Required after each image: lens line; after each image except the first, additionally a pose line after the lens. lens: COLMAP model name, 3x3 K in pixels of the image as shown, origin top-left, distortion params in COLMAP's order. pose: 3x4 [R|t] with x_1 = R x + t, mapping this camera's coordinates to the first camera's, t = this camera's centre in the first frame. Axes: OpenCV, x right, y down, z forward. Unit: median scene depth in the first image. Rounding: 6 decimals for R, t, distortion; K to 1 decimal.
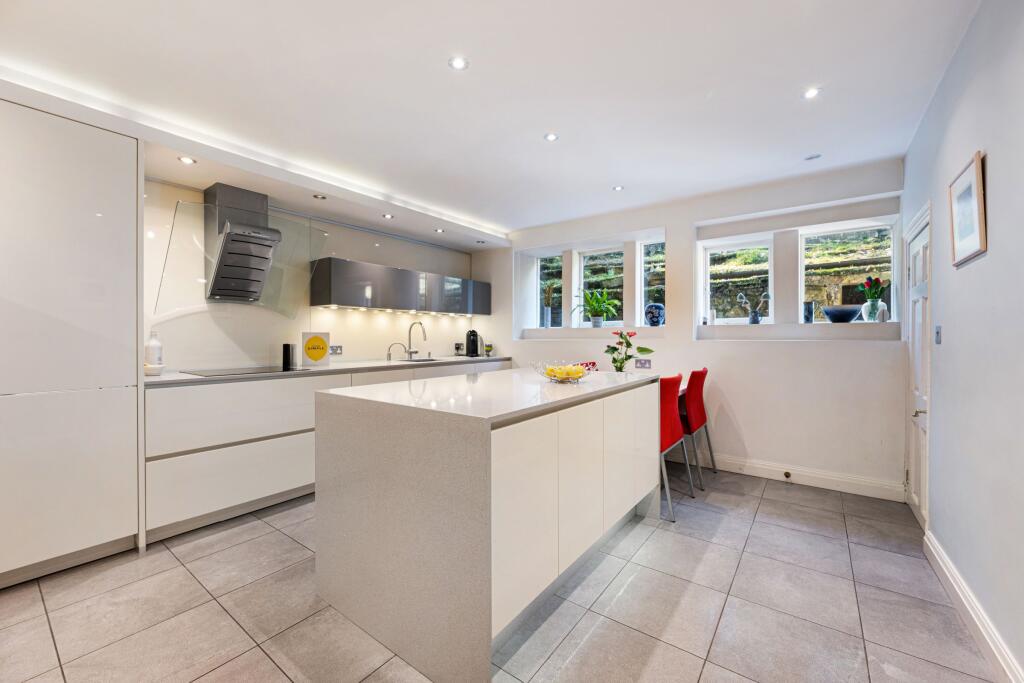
lens RADIAL K [[411.7, 0, 513.6], [0, 411.7, 336.3], [0, 0, 1]] dist [0.077666, 0.000019]
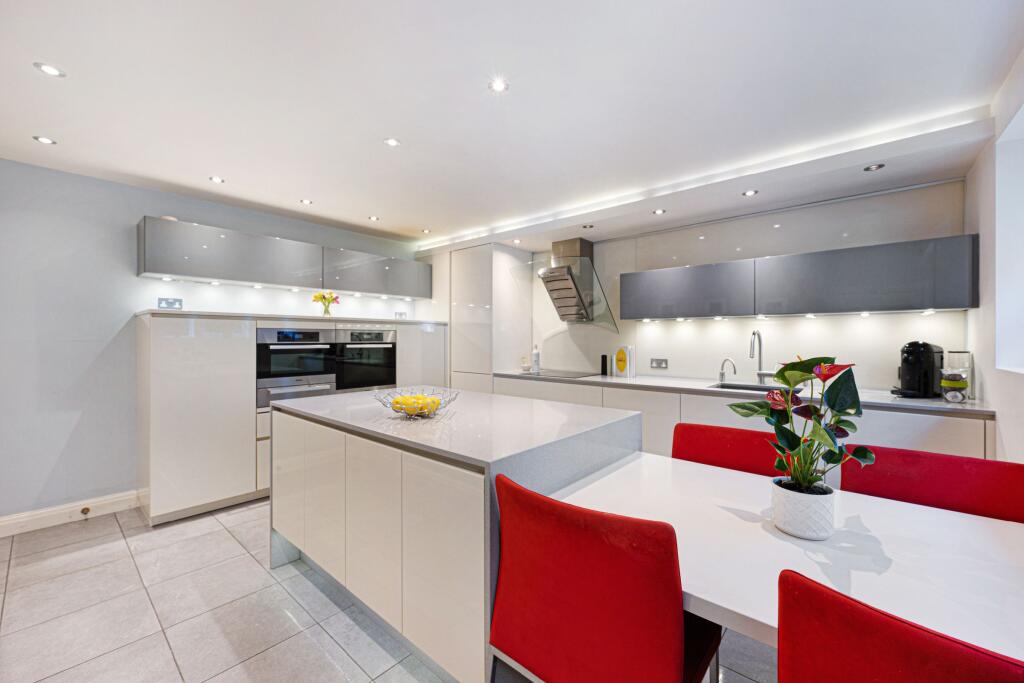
lens RADIAL K [[398.7, 0, 512.0], [0, 398.7, 341.5], [0, 0, 1]] dist [-0.001784, -0.000217]
pose [[-0.062983, 0.005175, -0.998001, 0.576919], [-0.005192, 0.999971, 0.005512, -0.024270], [0.998001, 0.005529, -0.062954, 0.798383]]
